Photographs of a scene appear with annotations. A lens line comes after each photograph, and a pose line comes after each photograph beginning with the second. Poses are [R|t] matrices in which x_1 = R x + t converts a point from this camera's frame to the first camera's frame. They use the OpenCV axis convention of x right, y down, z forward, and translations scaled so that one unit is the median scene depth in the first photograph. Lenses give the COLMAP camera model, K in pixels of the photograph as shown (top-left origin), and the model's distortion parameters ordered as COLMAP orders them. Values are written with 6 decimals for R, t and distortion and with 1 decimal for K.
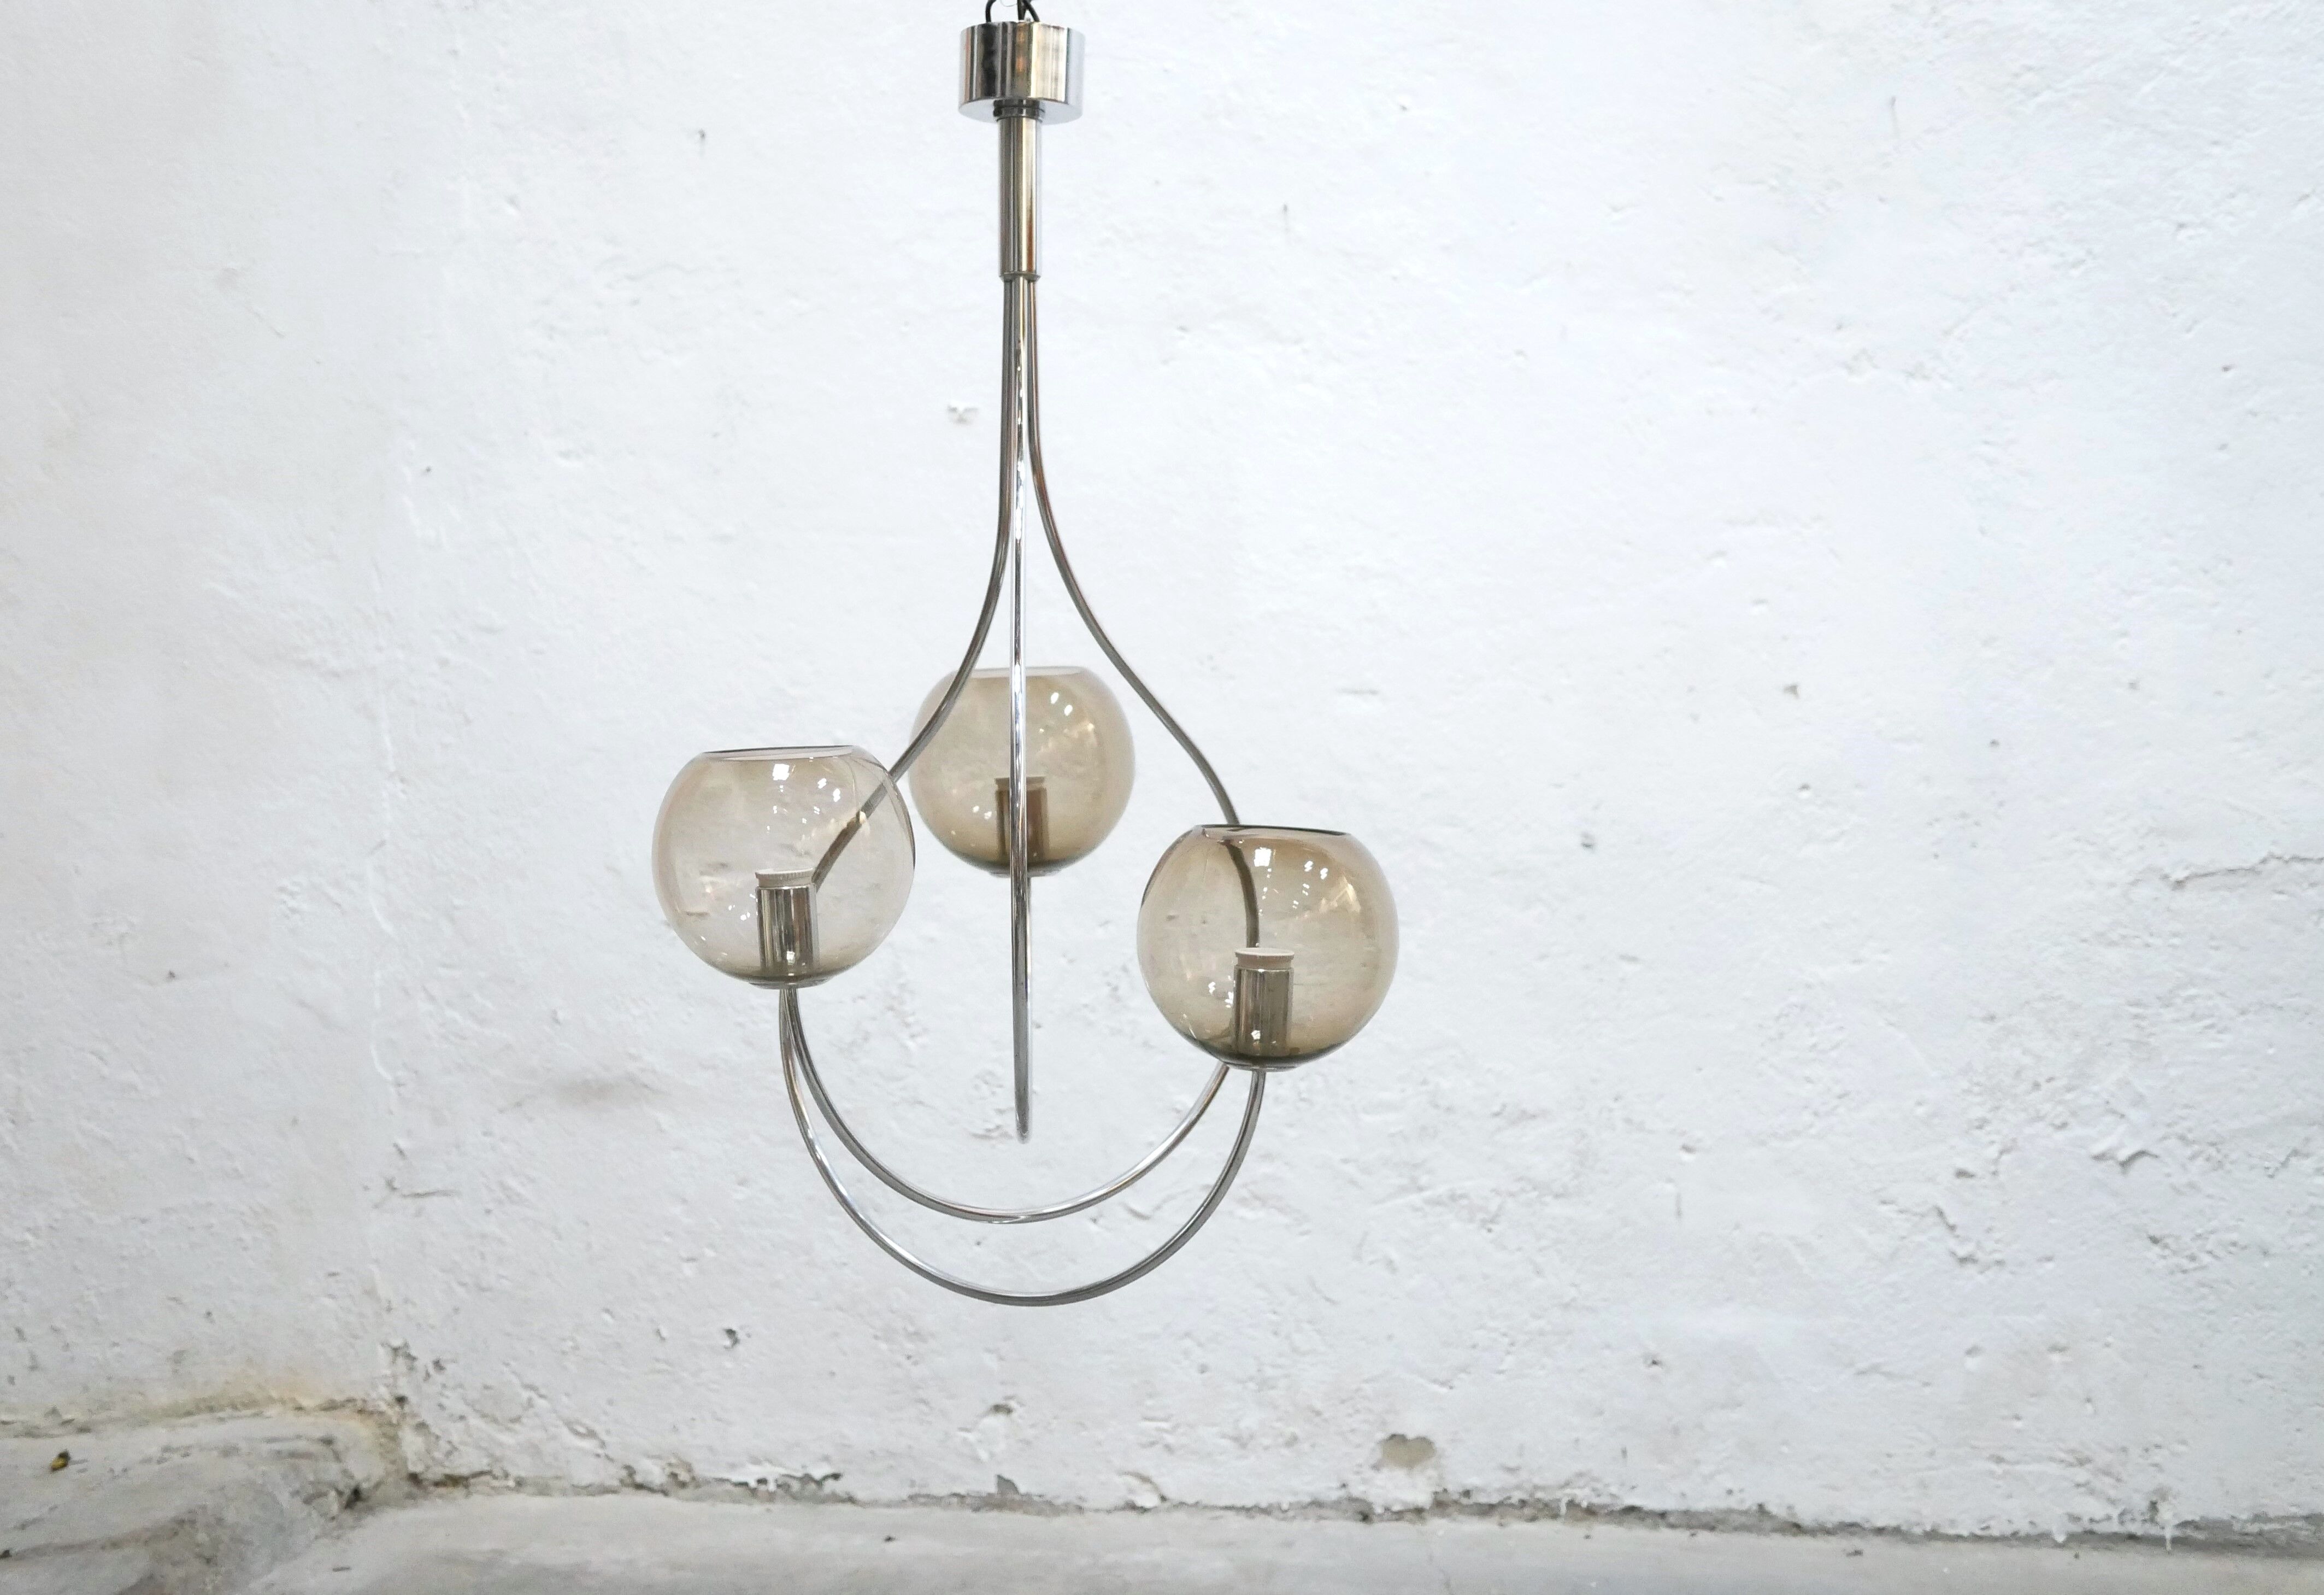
lens RADIAL K [[2898.7, 0, 1095.4], [0, 2898.7, 653.8], [0, 0, 1]] dist [-0.024839, 0.074986]
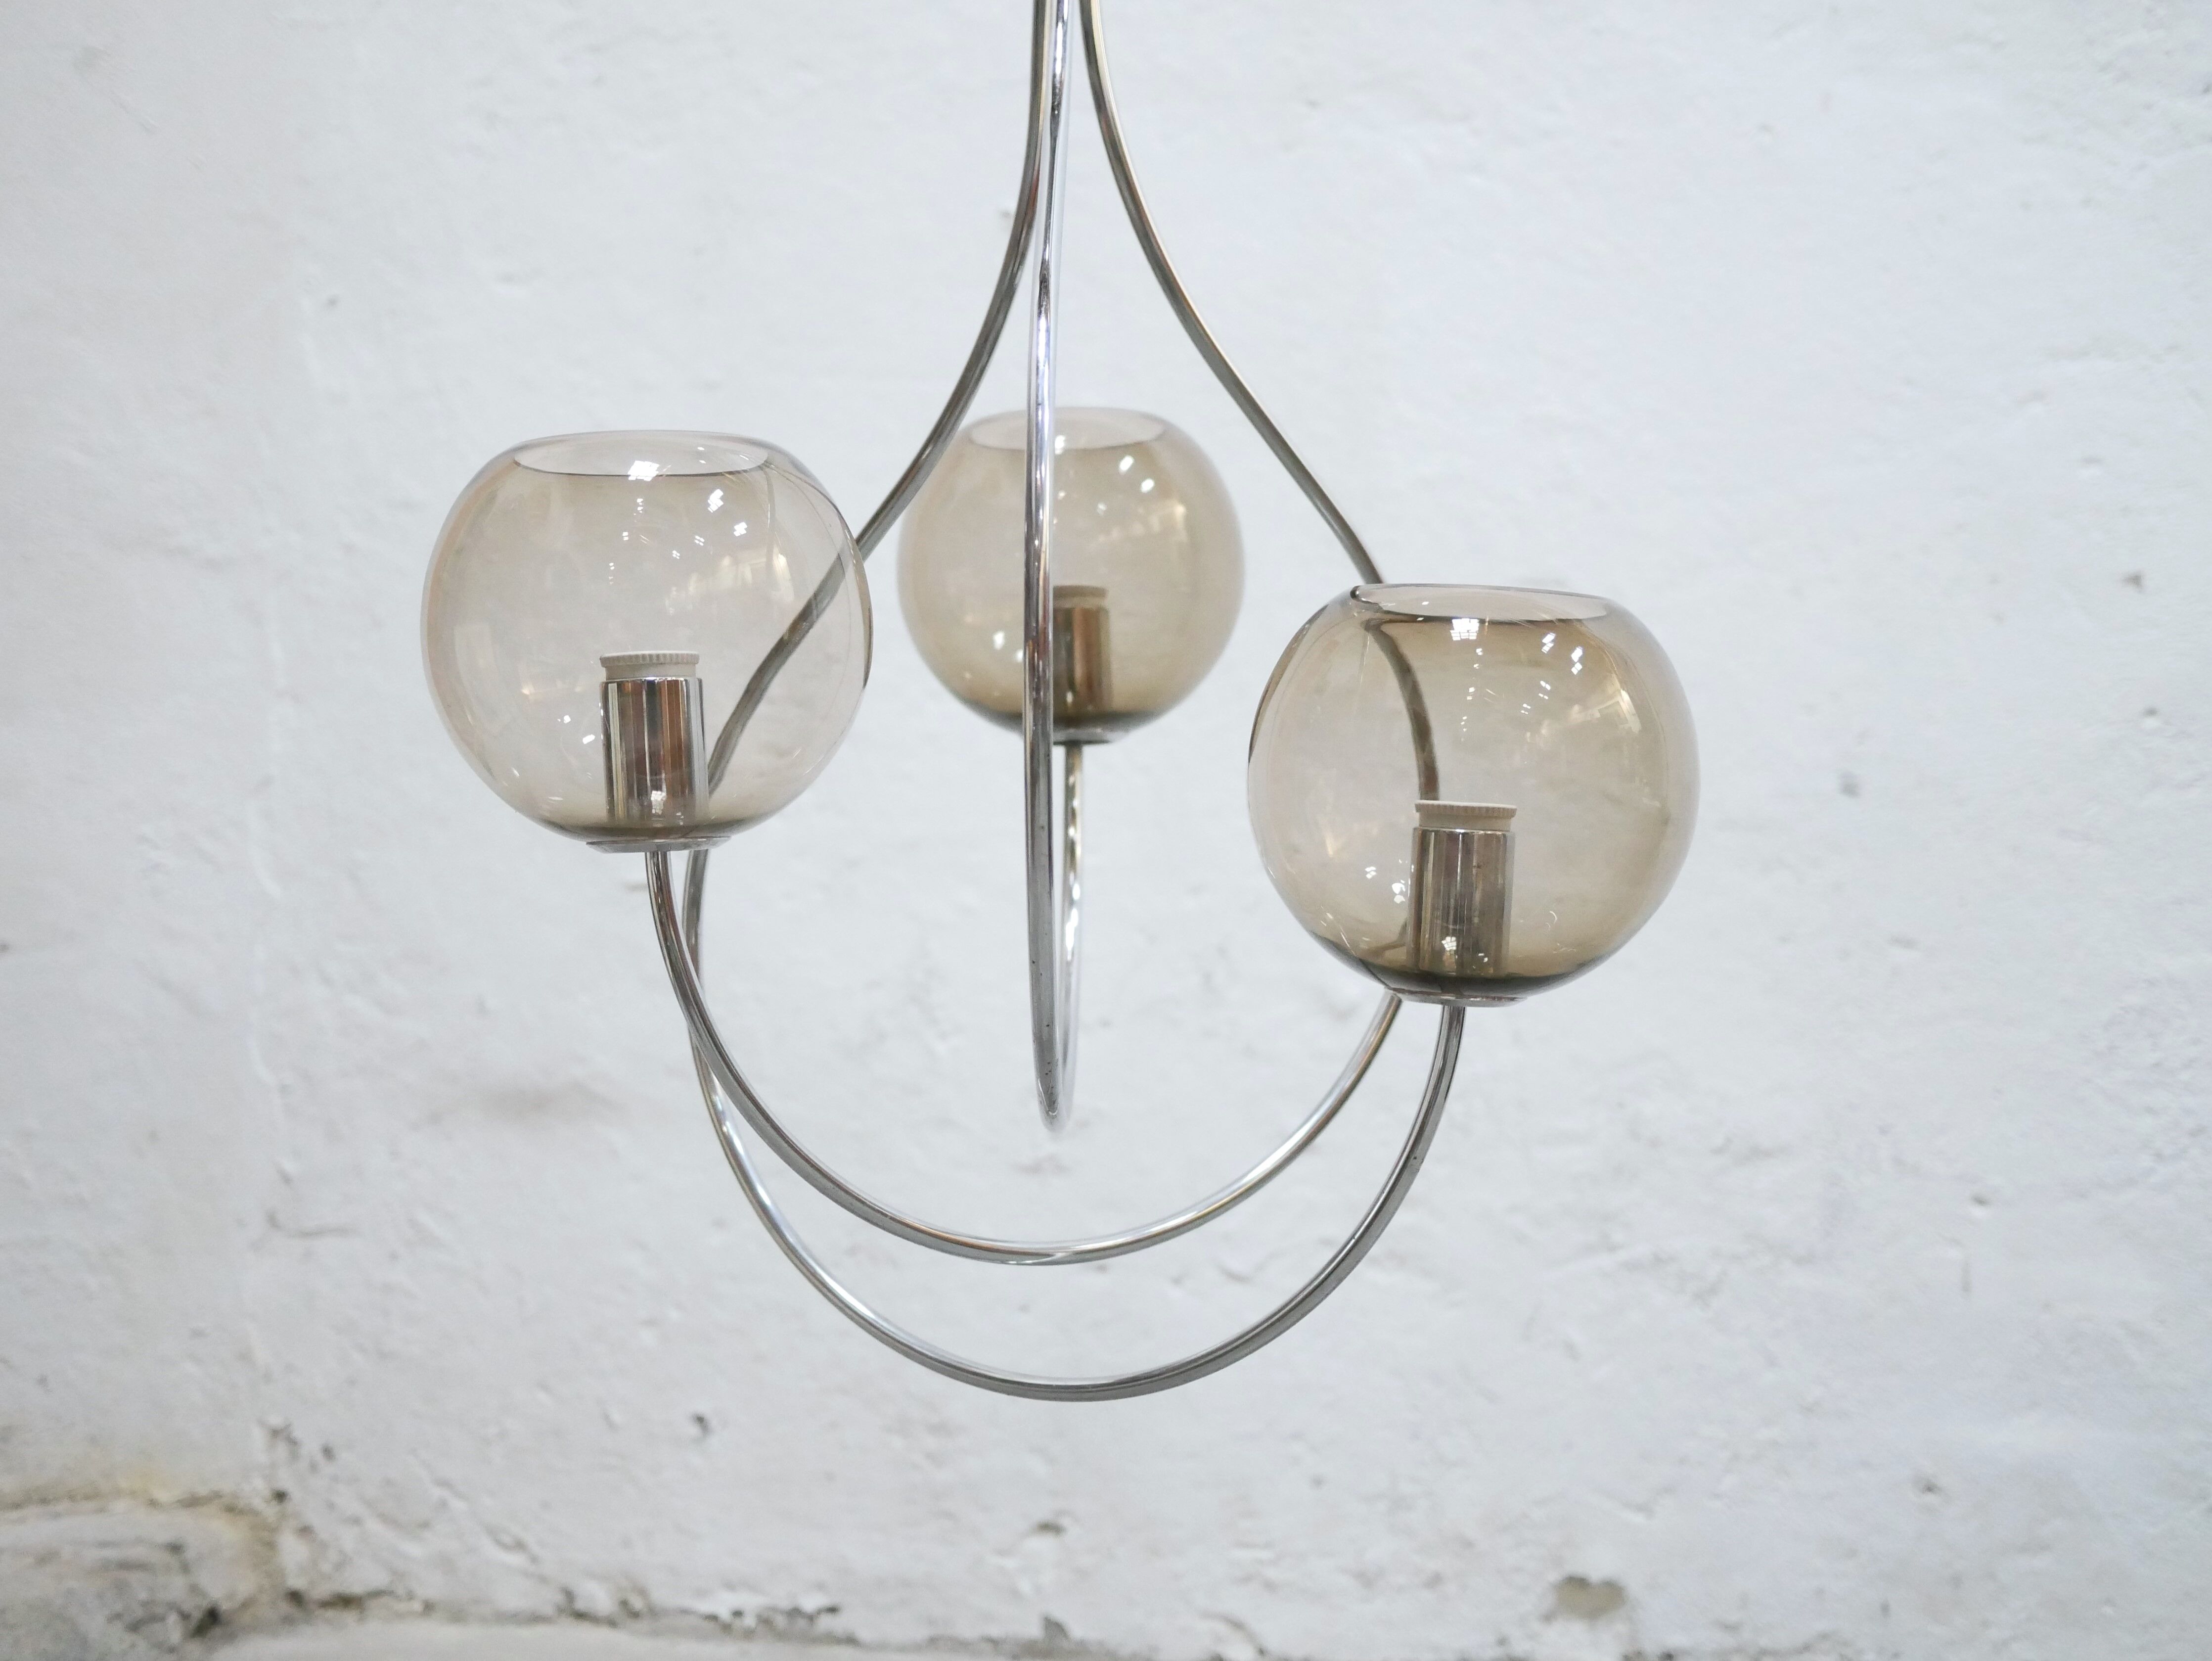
lens RADIAL K [[2589.2, 0, 1106.0], [0, 2589.2, 830.5], [0, 0, 1]] dist [-0.012792, 0.008516]
pose [[0.999360, 0.015513, -0.032228, 0.001309], [-0.015286, 0.999857, 0.007270, 0.073521], [0.032336, -0.006773, 0.999454, 0.326675]]
